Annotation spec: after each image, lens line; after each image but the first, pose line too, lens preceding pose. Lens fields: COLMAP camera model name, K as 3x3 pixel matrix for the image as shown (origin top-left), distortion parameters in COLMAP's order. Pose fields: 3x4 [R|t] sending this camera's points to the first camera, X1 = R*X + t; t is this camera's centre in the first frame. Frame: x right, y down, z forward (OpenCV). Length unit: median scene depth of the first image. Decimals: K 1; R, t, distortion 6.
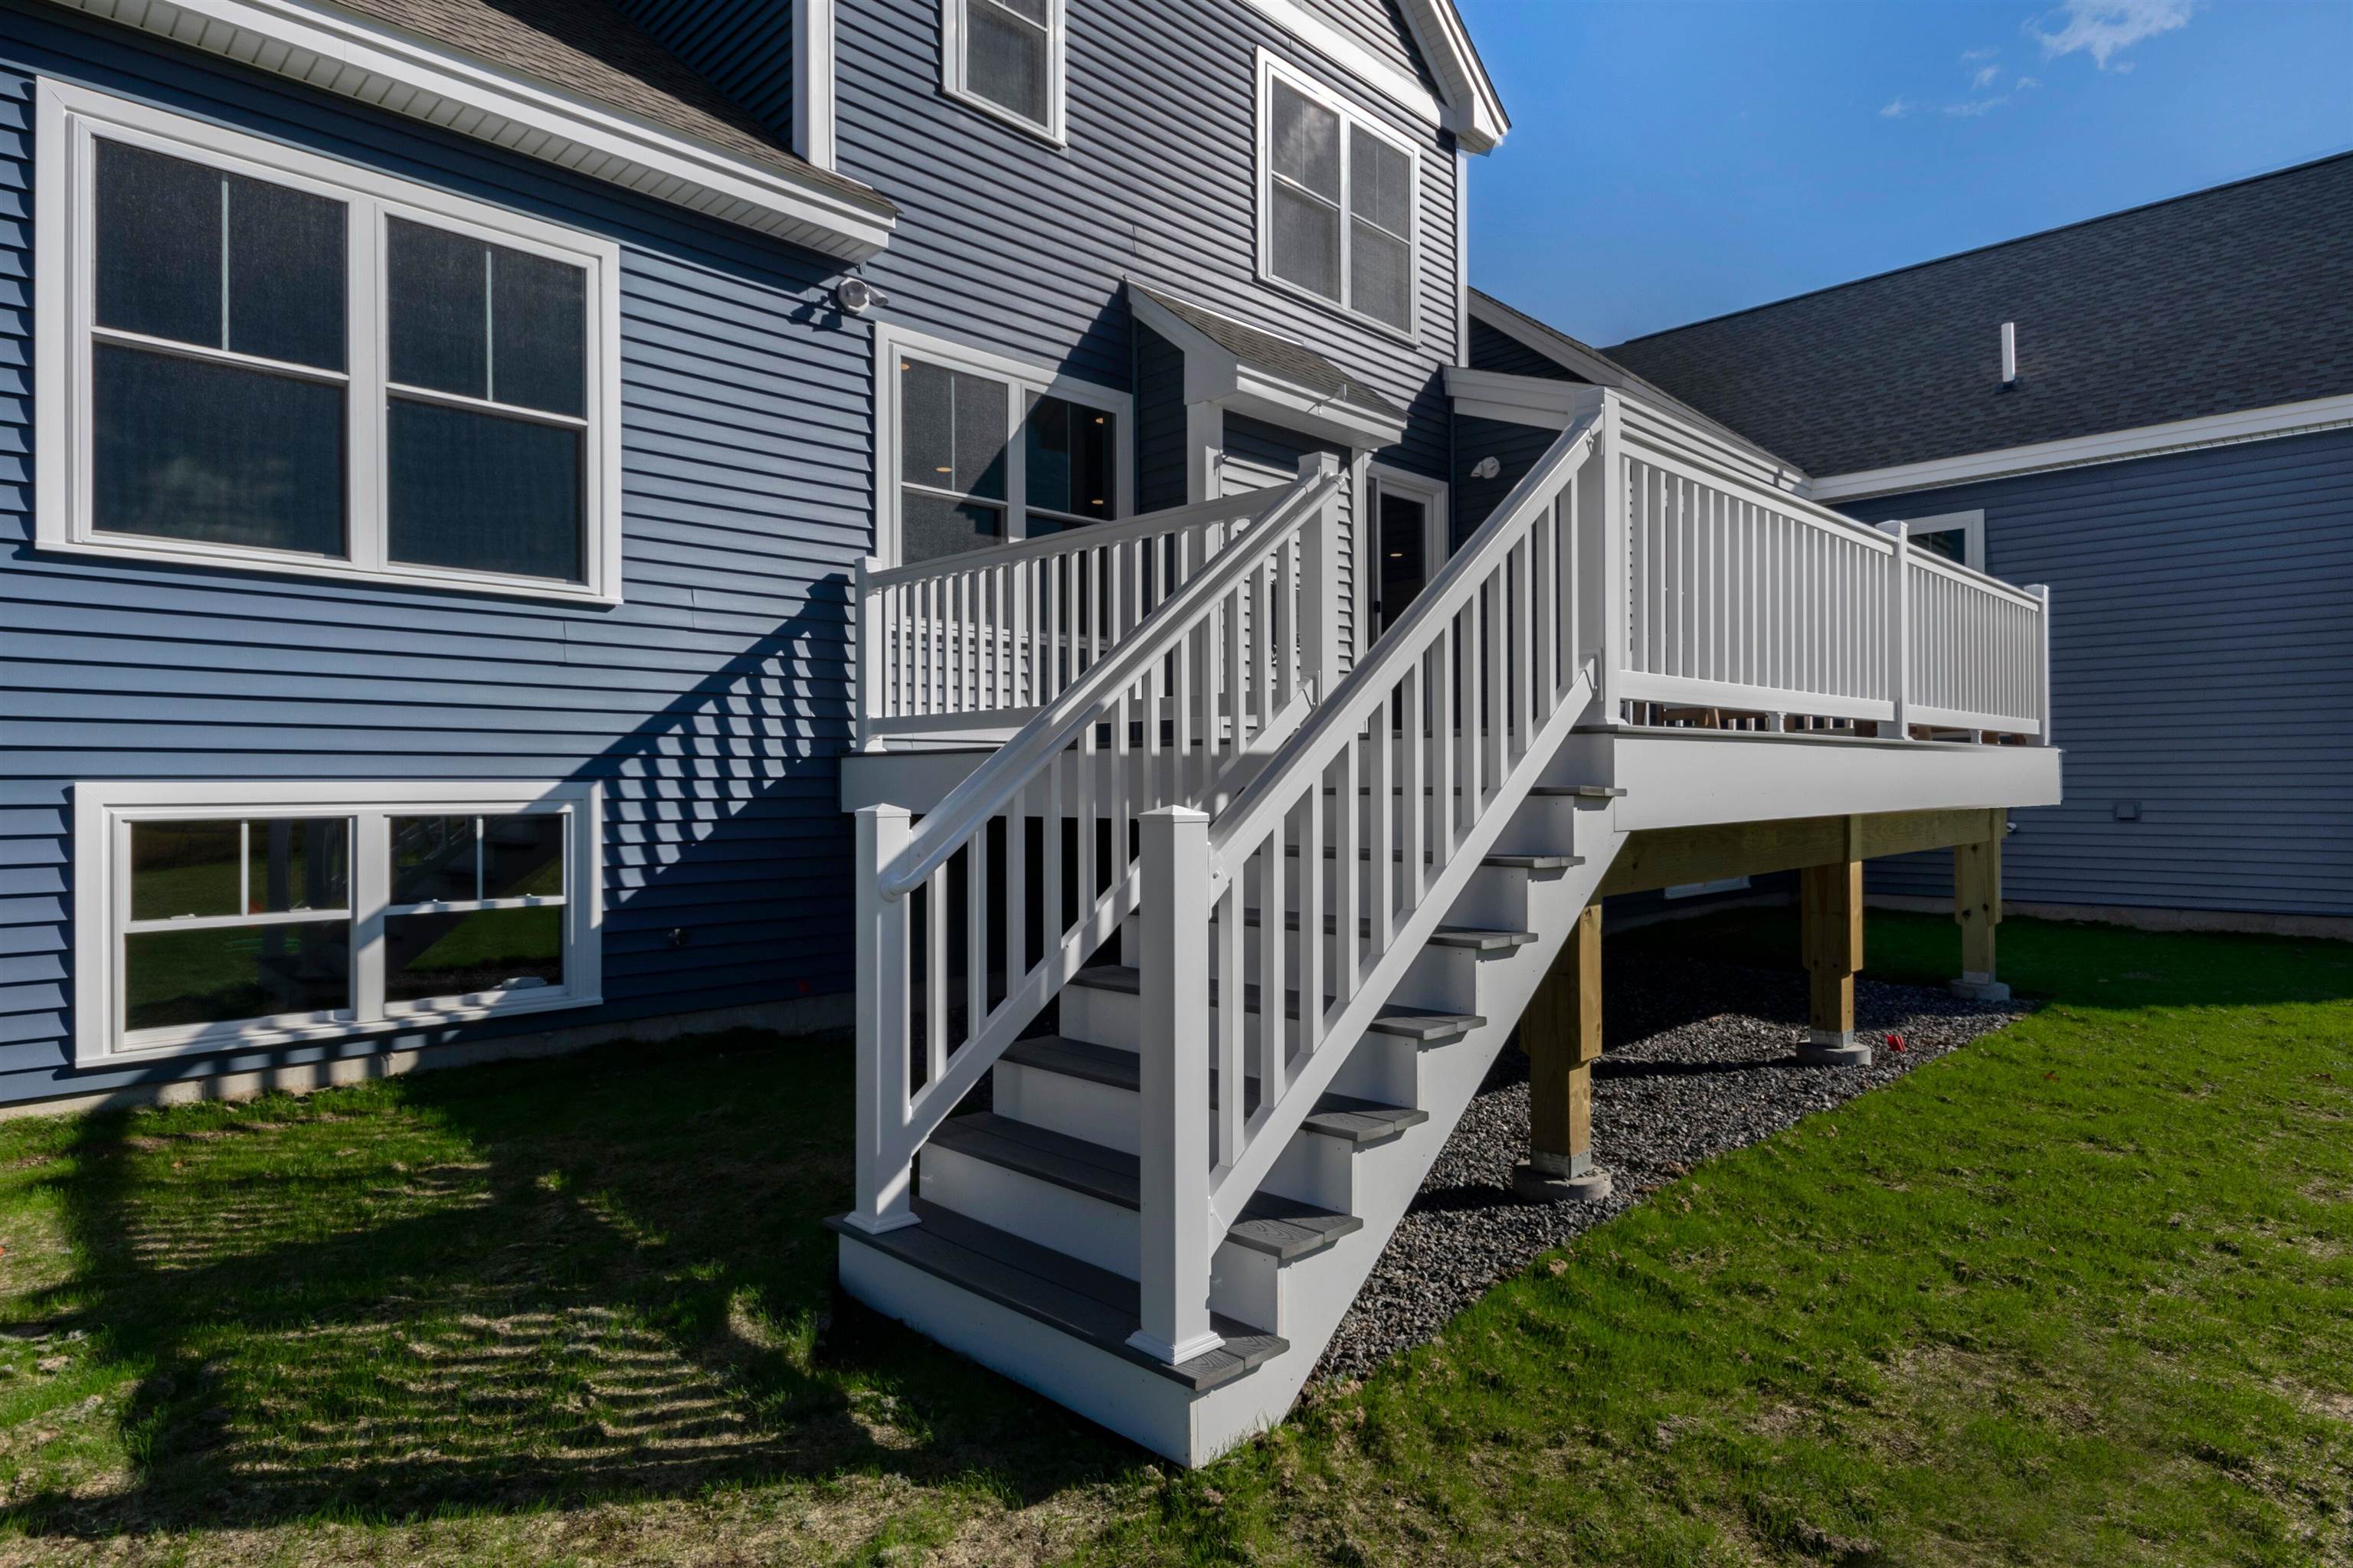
lens RADIAL K [[1276.2, 0, 1176.5], [0, 1276.2, 784.0], [0, 0, 1]] dist [0.003661, -0.008950]
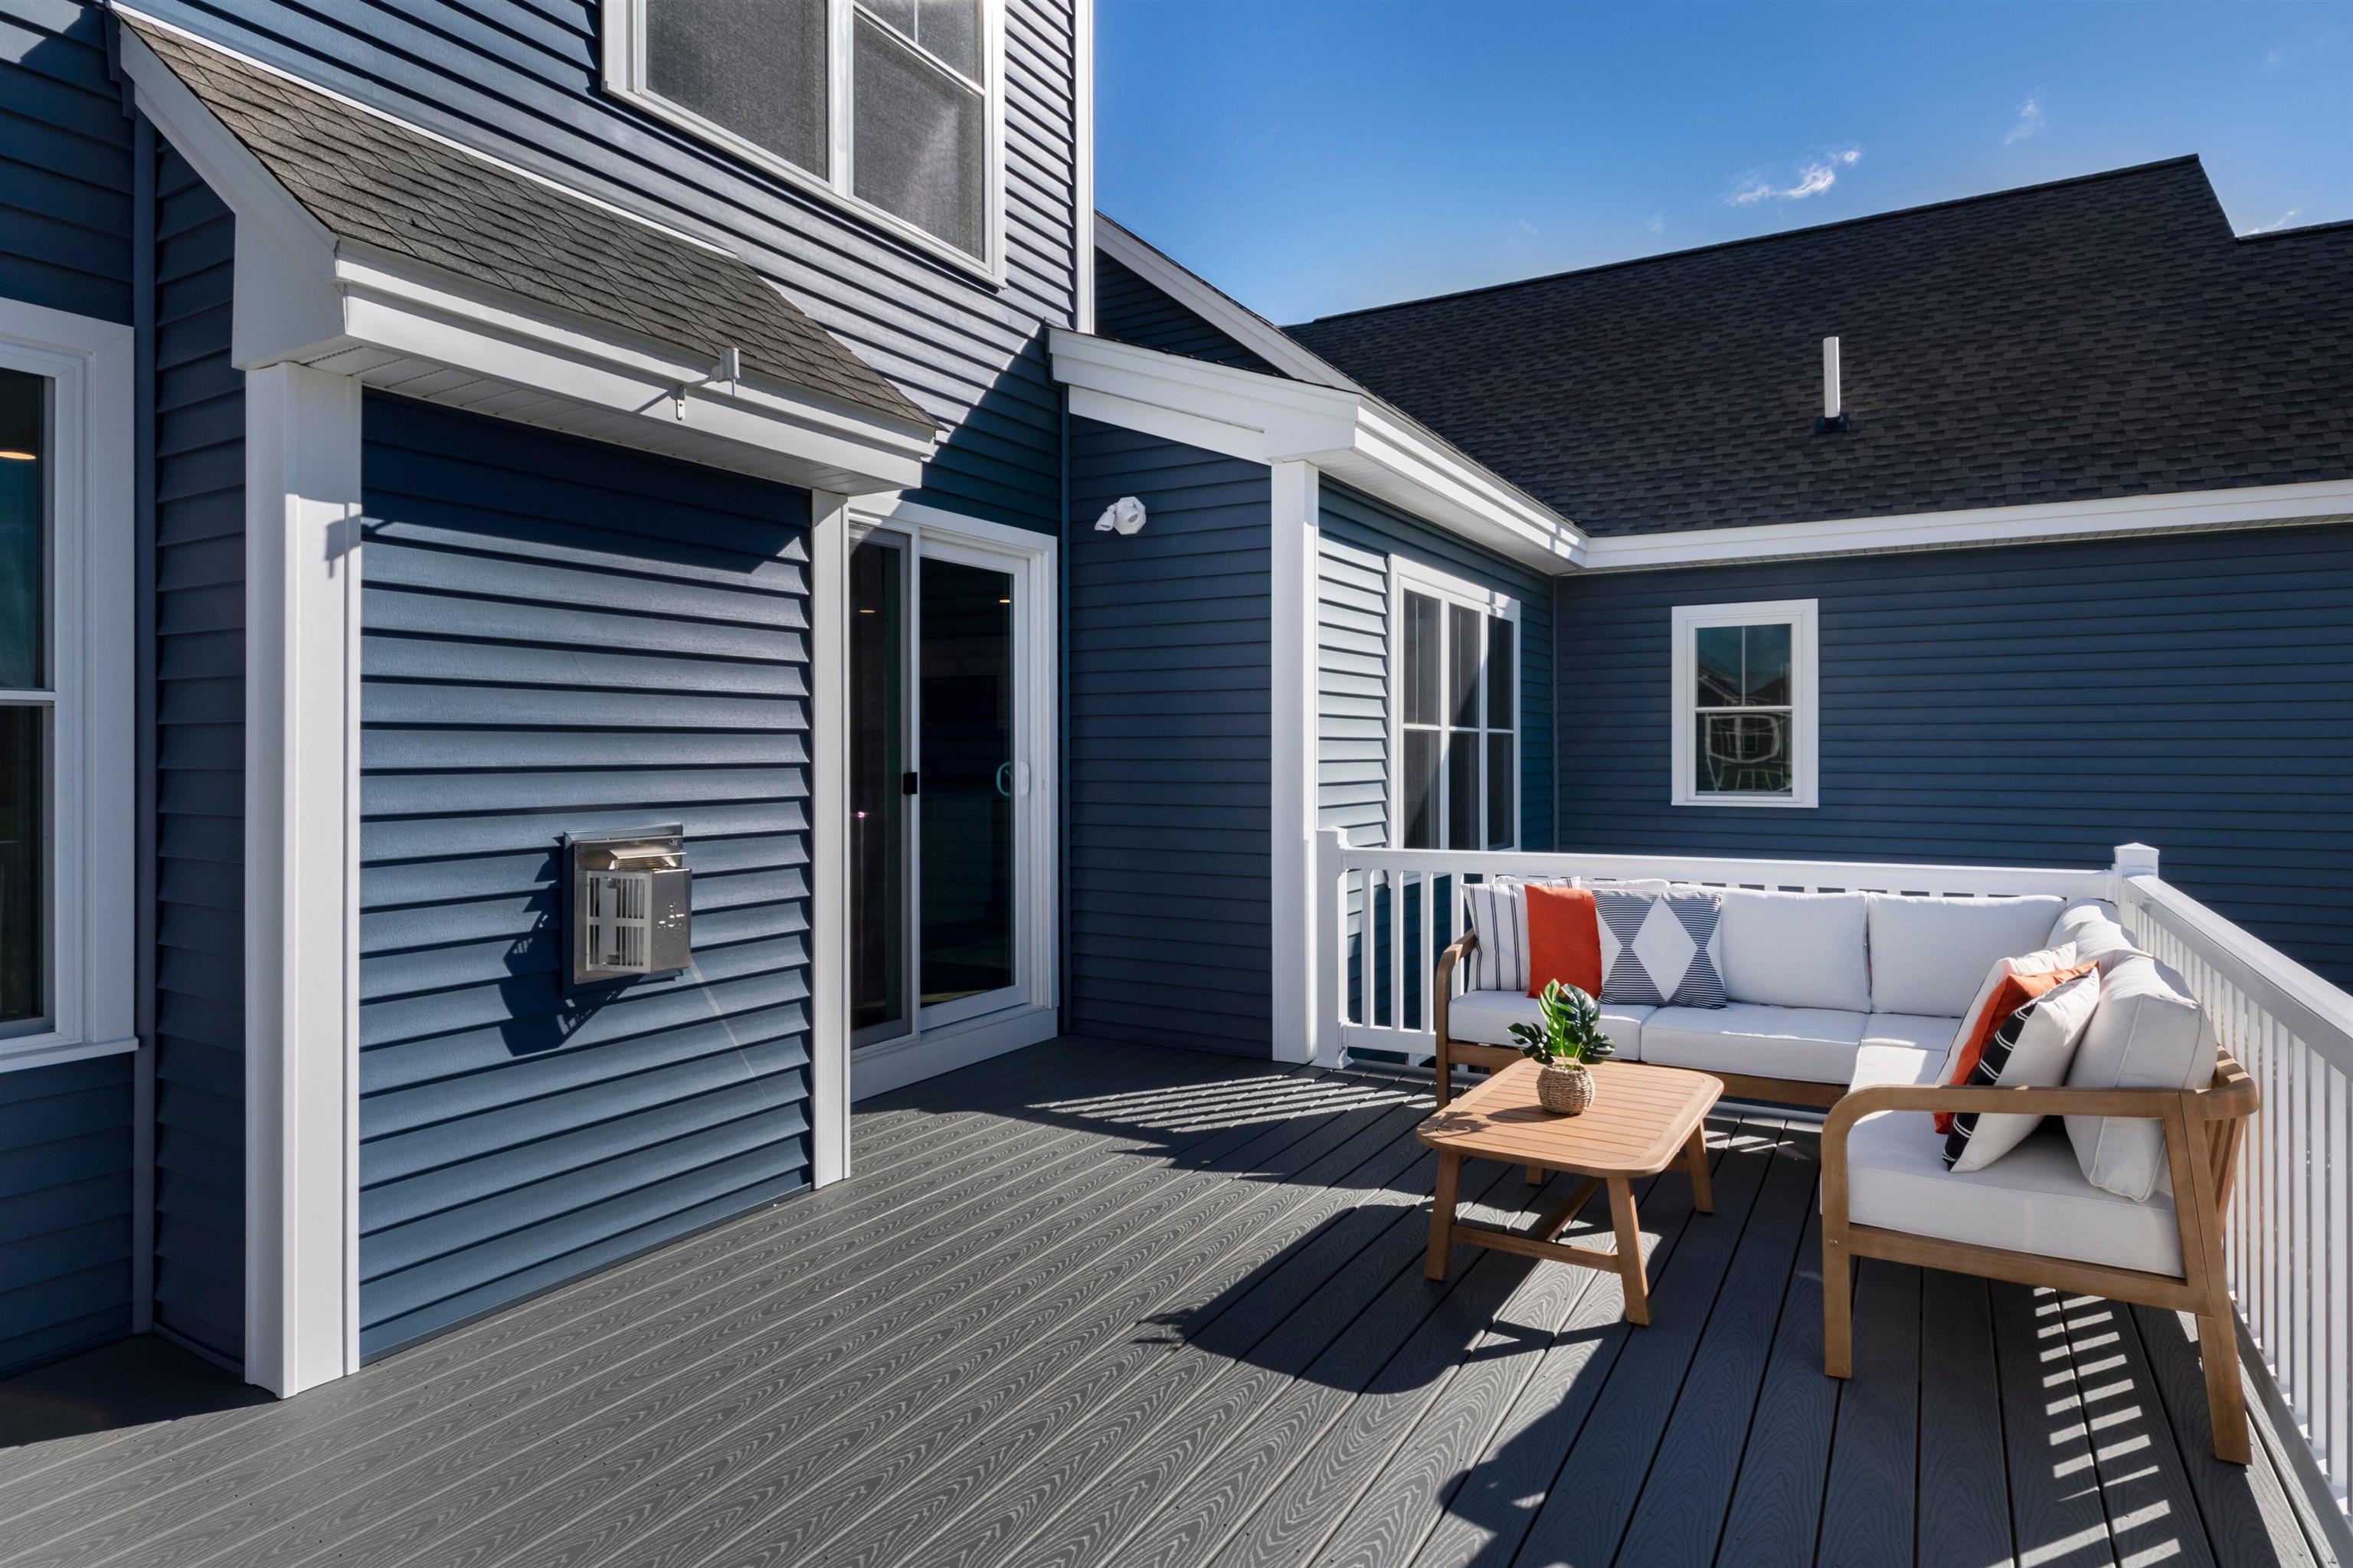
lens RADIAL K [[1299.0, 0, 1181.4], [0, 1299.0, 751.3], [0, 0, 1]] dist [0.000362, -0.000218]
pose [[0.966037, 0.003316, 0.258383, 0.158629], [-0.003491, 0.999994, 0.000217, -0.189973], [-0.258381, -0.001112, 0.966042, 0.581470]]
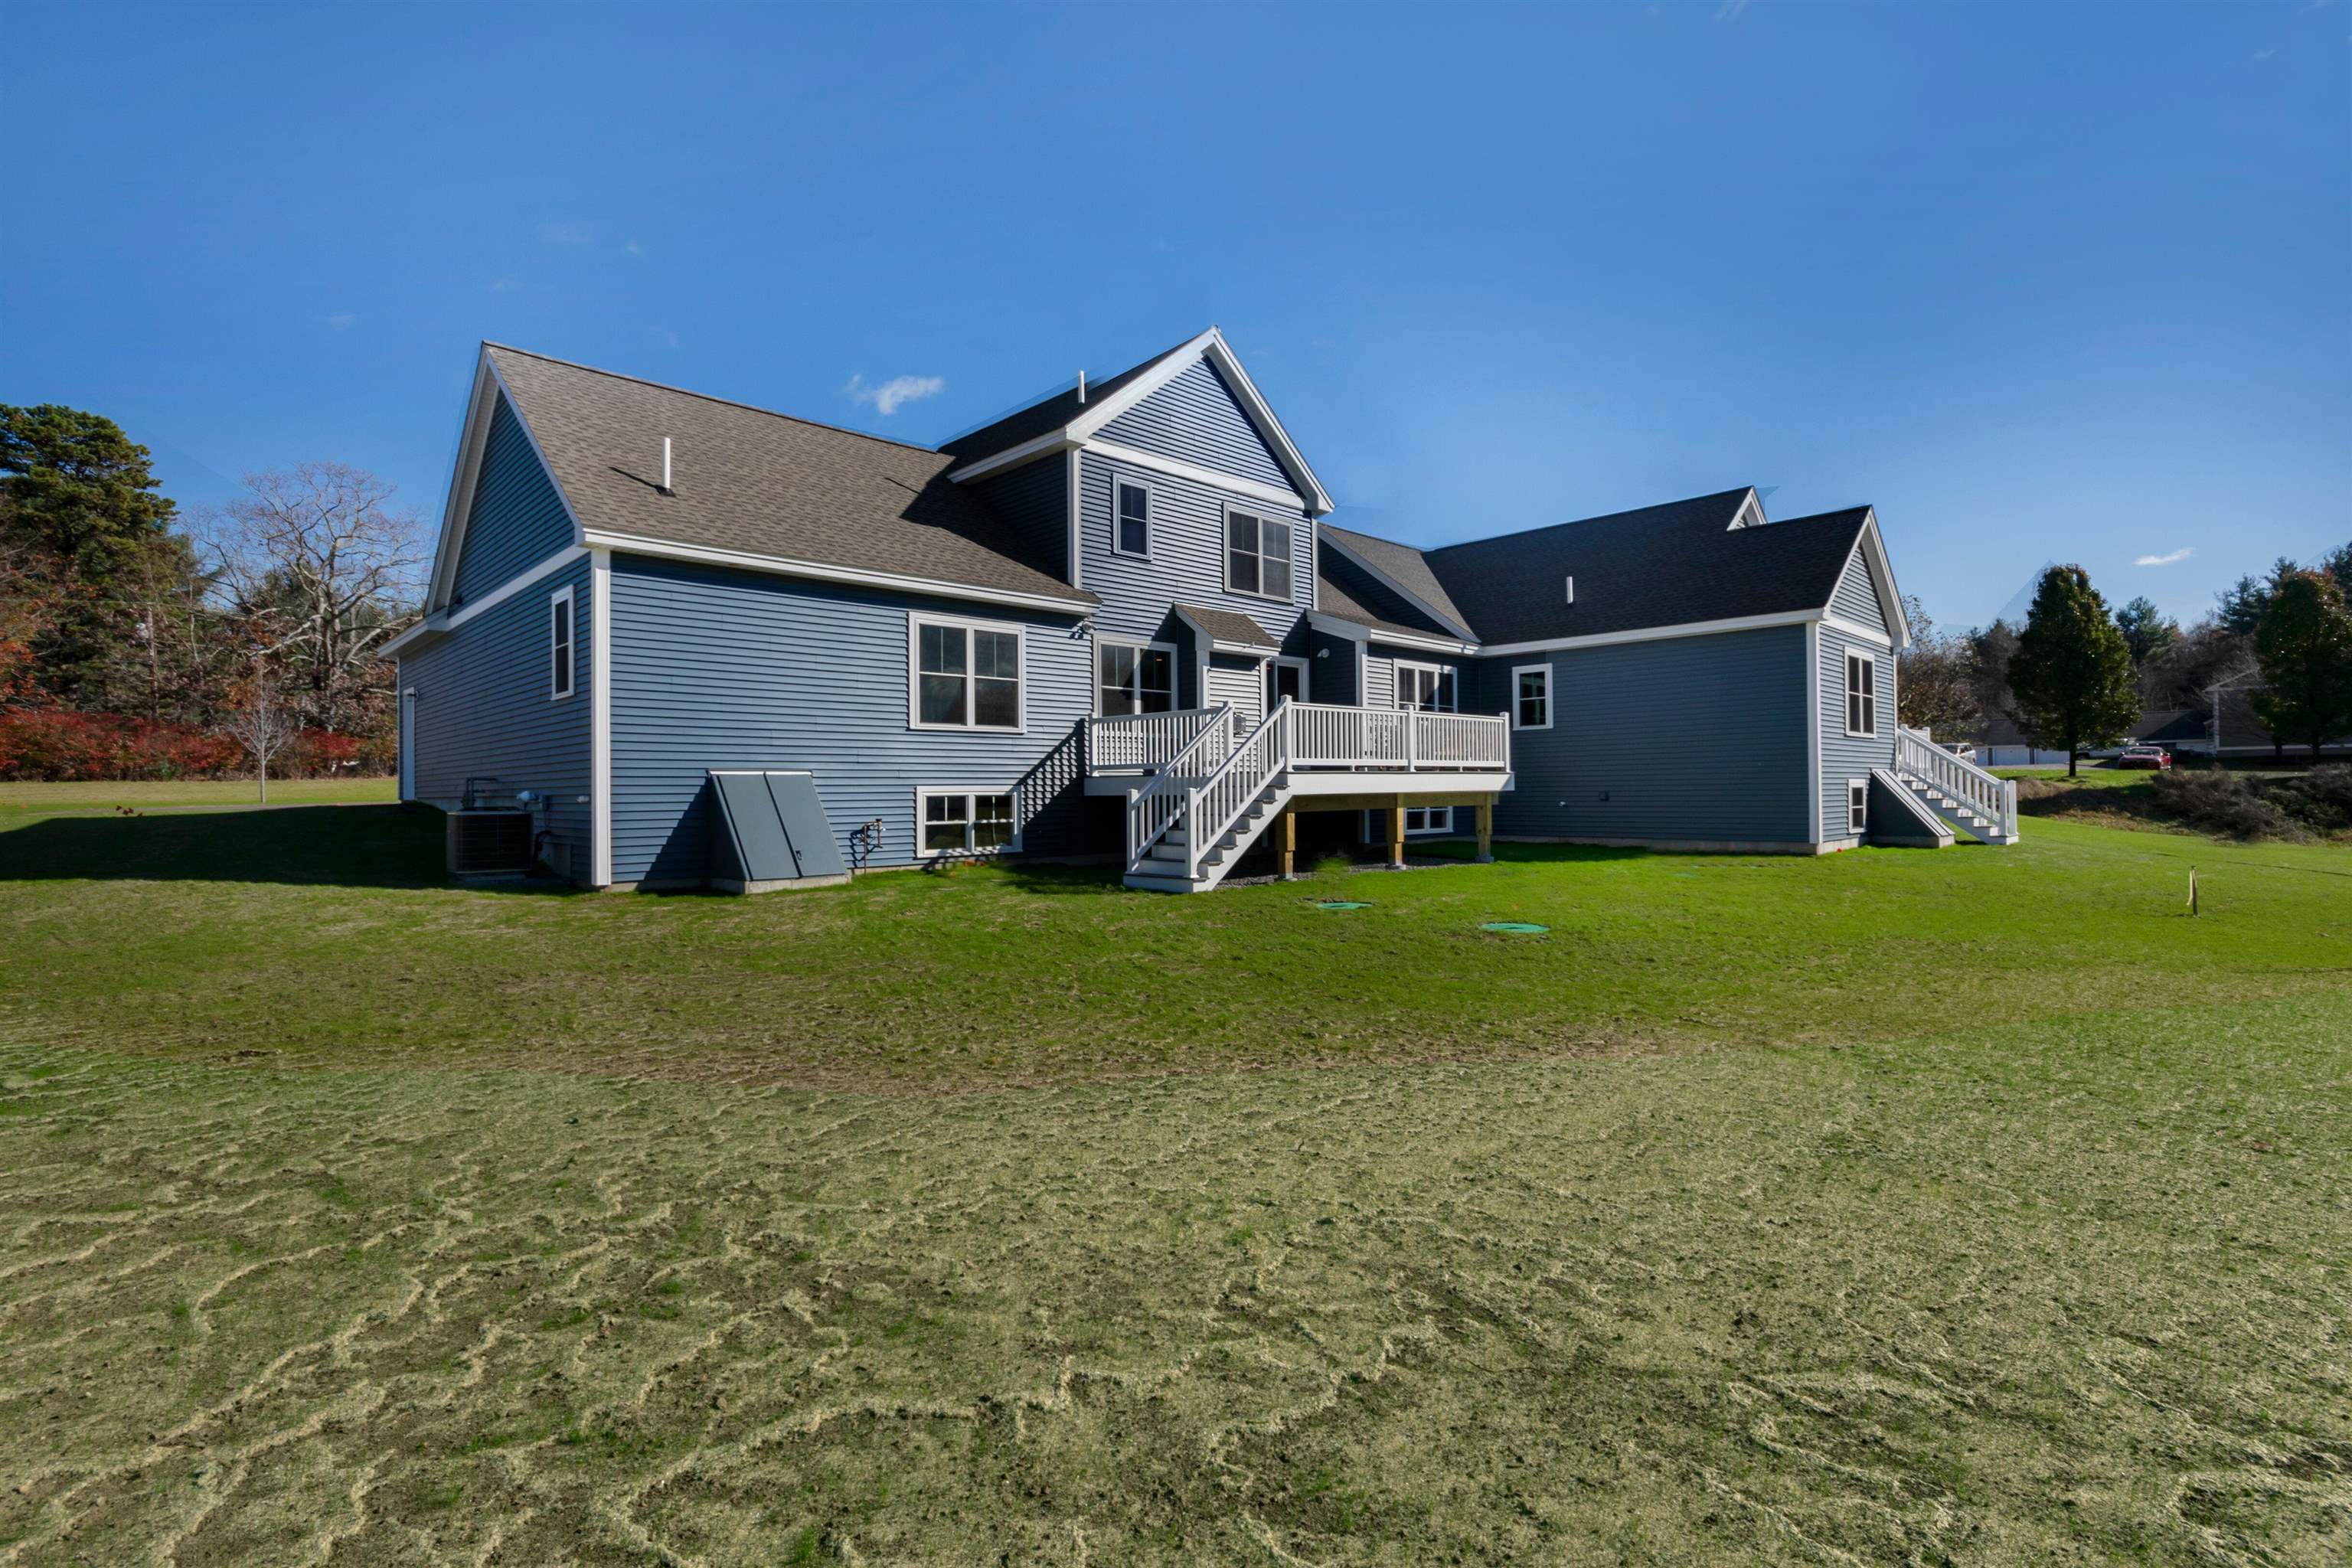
lens RADIAL K [[1063.4, 0, 1176.0], [0, 1063.4, 784.0], [0, 0, 1]] dist [0.000217, 0.000002]
pose [[0.999707, -0.005432, -0.023605, 0.015817], [0.005305, 0.999971, -0.005432, 0.007776], [0.023634, 0.005306, 0.999707, -1.303830]]
